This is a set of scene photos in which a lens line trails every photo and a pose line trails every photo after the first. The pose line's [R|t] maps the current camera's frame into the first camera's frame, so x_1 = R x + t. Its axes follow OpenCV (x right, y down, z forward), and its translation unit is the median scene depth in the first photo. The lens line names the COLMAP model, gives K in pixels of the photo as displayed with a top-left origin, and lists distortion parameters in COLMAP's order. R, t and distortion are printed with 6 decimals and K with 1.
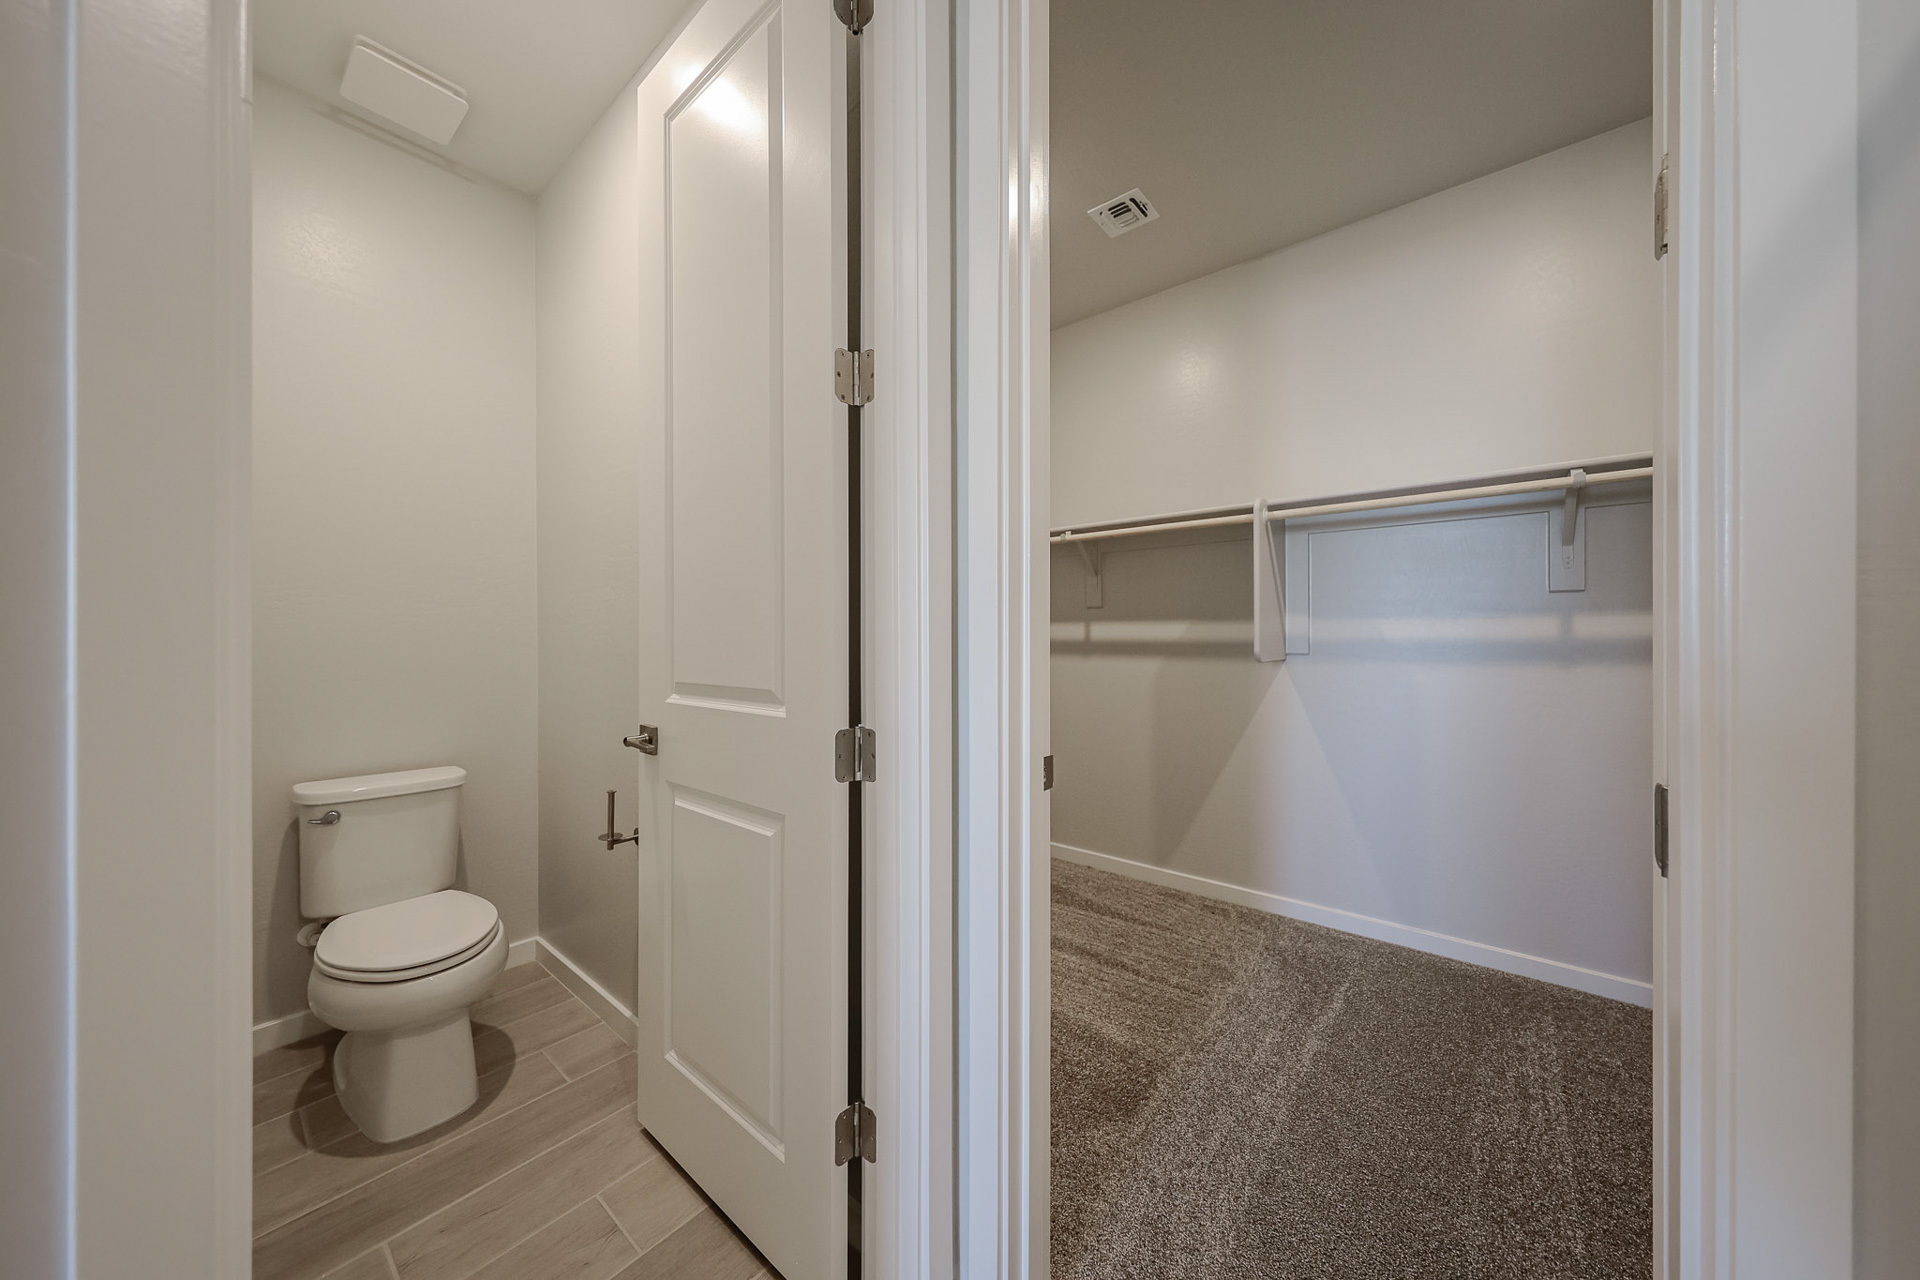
lens RADIAL K [[633.5, 0, 956.0], [0, 633.5, 639.3], [0, 0, 1]] dist [0.001602, -0.000316]
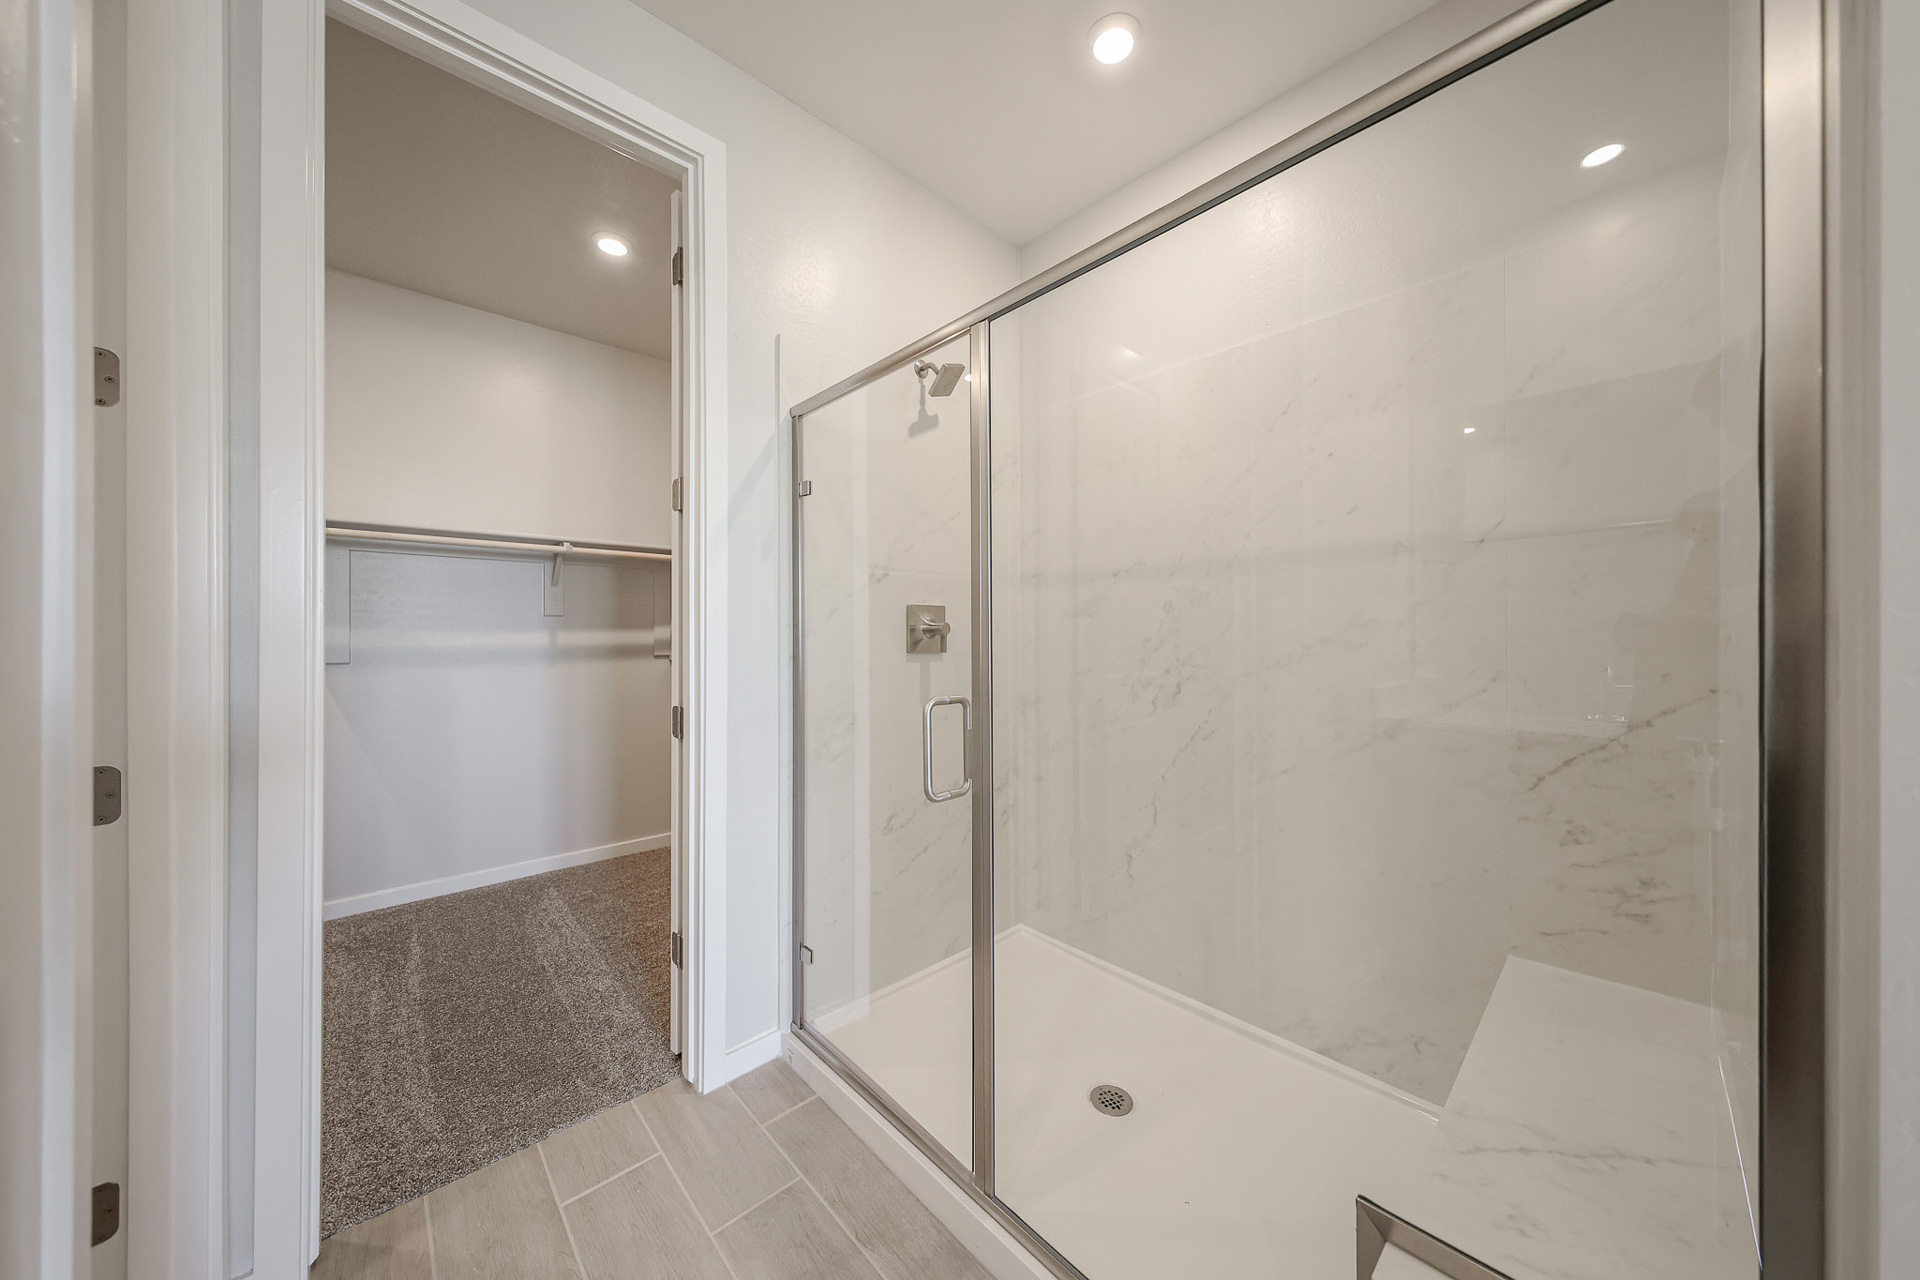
lens RADIAL K [[633.5, 0, 953.6], [0, 633.5, 634.3], [0, 0, 1]] dist [0.001602, -0.000316]
pose [[0.121970, 0.006082, 0.992515, -0.463428], [0.004524, 0.999967, -0.006683, -0.015739], [-0.992524, 0.005305, 0.121938, -0.166497]]
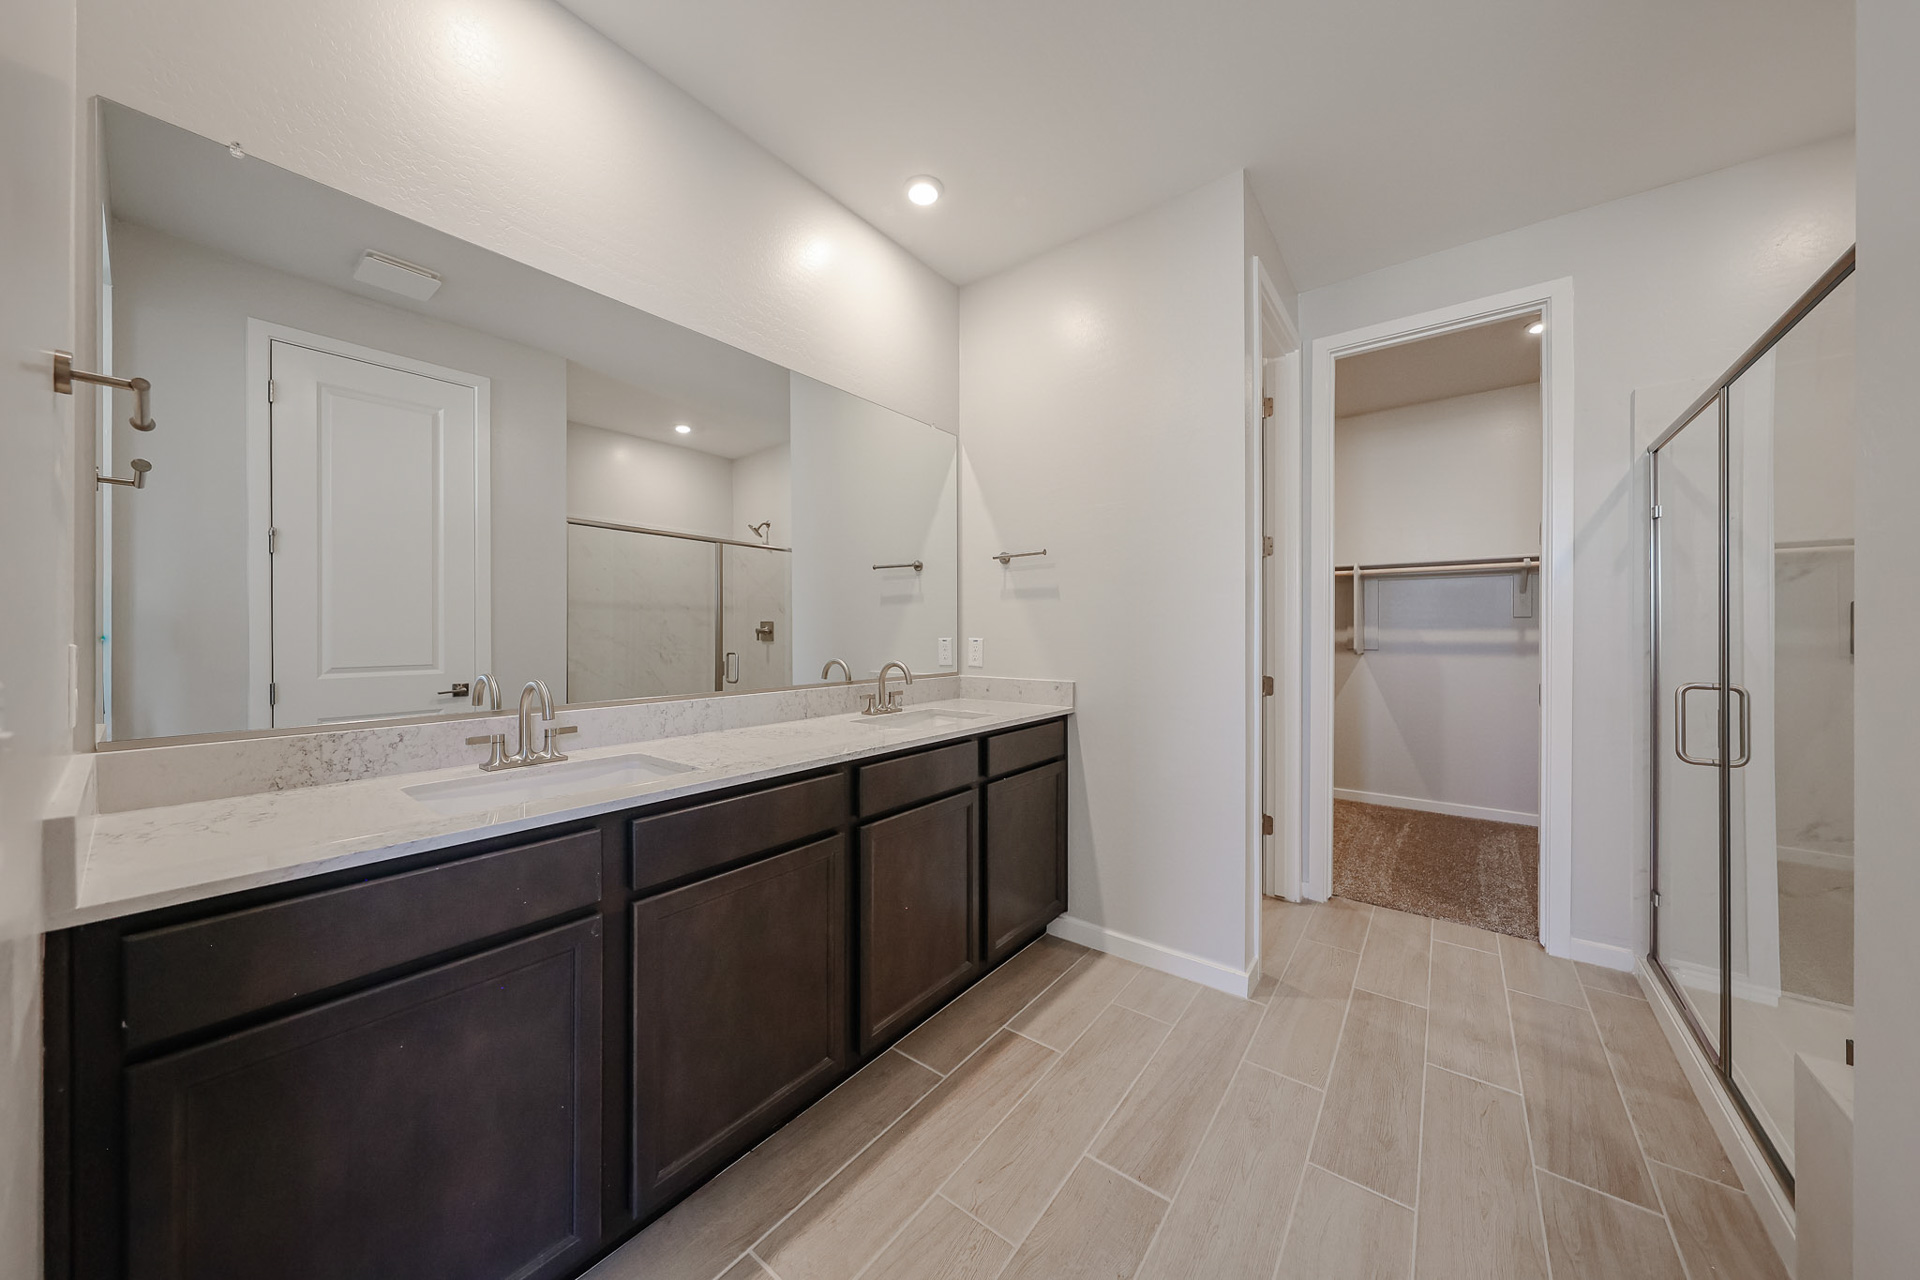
lens RADIAL K [[633.5, 0, 948.9], [0, 633.5, 628.3], [0, 0, 1]] dist [0.001602, -0.000316]
pose [[0.999612, 0.009476, 0.026175, -0.822780], [-0.009239, 0.999915, -0.009161, -0.009934], [-0.026259, 0.008915, 0.999615, -0.874958]]
